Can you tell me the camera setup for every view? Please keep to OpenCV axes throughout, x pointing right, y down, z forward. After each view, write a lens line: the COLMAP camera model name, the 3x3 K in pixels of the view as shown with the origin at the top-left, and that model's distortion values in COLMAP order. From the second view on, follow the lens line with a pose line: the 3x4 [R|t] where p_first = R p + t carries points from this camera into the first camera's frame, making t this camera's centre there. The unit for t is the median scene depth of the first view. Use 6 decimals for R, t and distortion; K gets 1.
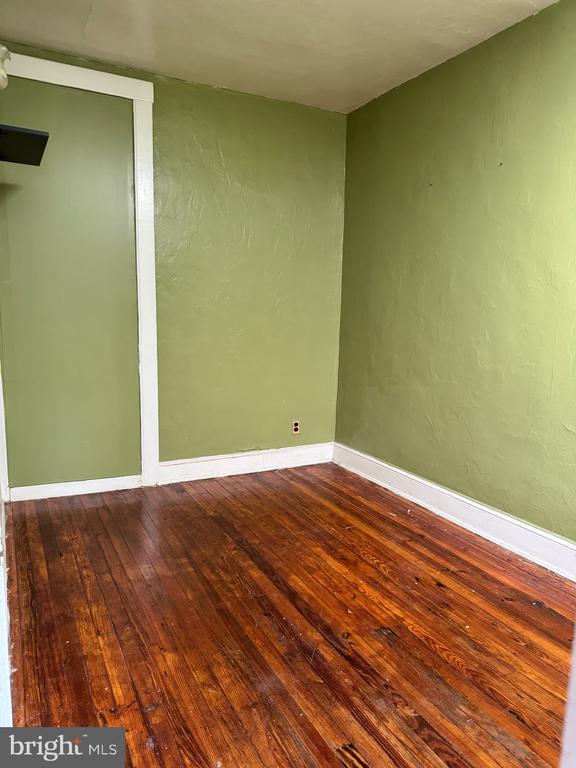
lens RADIAL K [[547.3, 0, 284.4], [0, 547.3, 379.1], [0, 0, 1]] dist [0.059255, -0.082913]
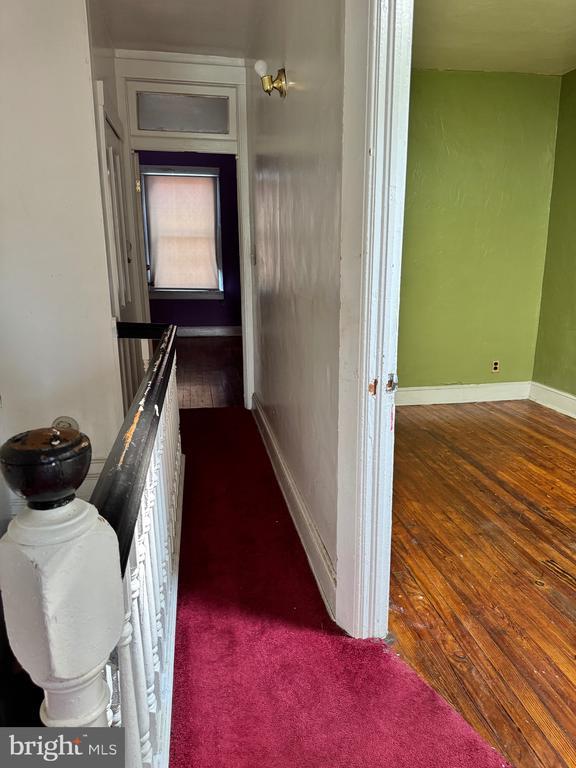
lens RADIAL K [[547.3, 0, 298.7], [0, 547.3, 367.7], [0, 0, 1]] dist [0.059255, -0.082913]
pose [[0.958426, 0.047914, -0.281288, -0.080504], [-0.028403, 0.996925, 0.073038, 0.031038], [0.283923, -0.062012, 0.956840, -0.339838]]
